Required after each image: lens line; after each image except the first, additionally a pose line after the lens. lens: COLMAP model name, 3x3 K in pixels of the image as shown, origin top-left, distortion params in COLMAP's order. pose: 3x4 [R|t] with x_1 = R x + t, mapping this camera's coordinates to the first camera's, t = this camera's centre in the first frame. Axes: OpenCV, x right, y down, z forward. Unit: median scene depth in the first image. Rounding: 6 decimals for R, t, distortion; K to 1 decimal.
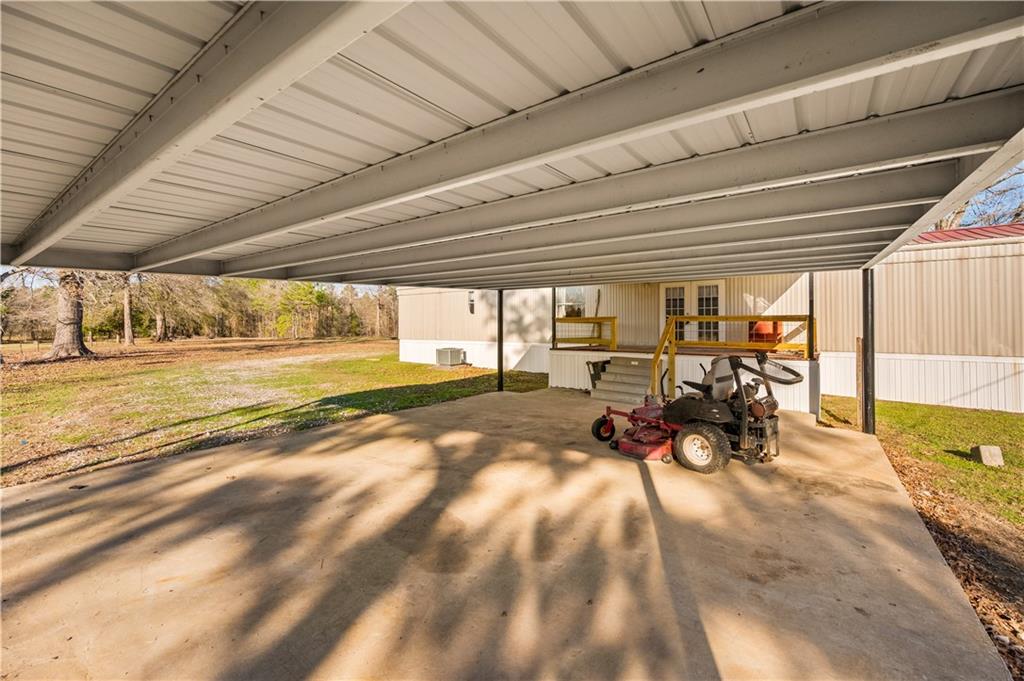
lens RADIAL K [[404.6, 0, 493.7], [0, 404.6, 320.9], [0, 0, 1]] dist [-0.001939, -0.000139]
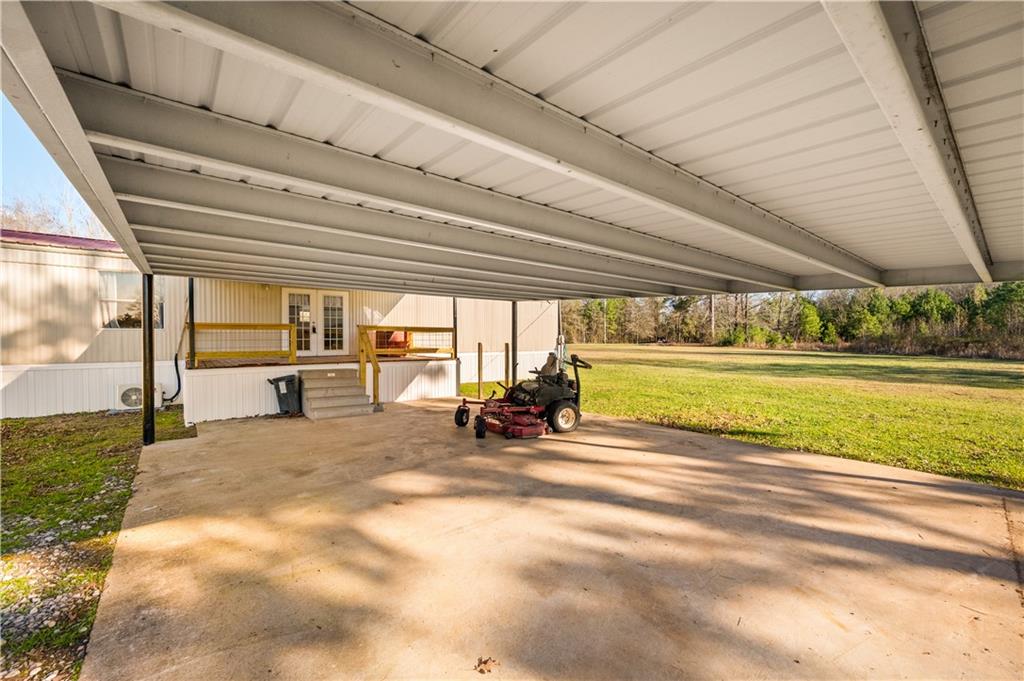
lens RADIAL K [[404.6, 0, 518.2], [0, 404.6, 343.6], [0, 0, 1]] dist [-0.001939, -0.000139]
pose [[0.265244, -0.017200, 0.964028, -0.512740], [-0.014958, 0.999647, 0.021951, 0.006175], [-0.964065, -0.020243, 0.264893, 0.407214]]
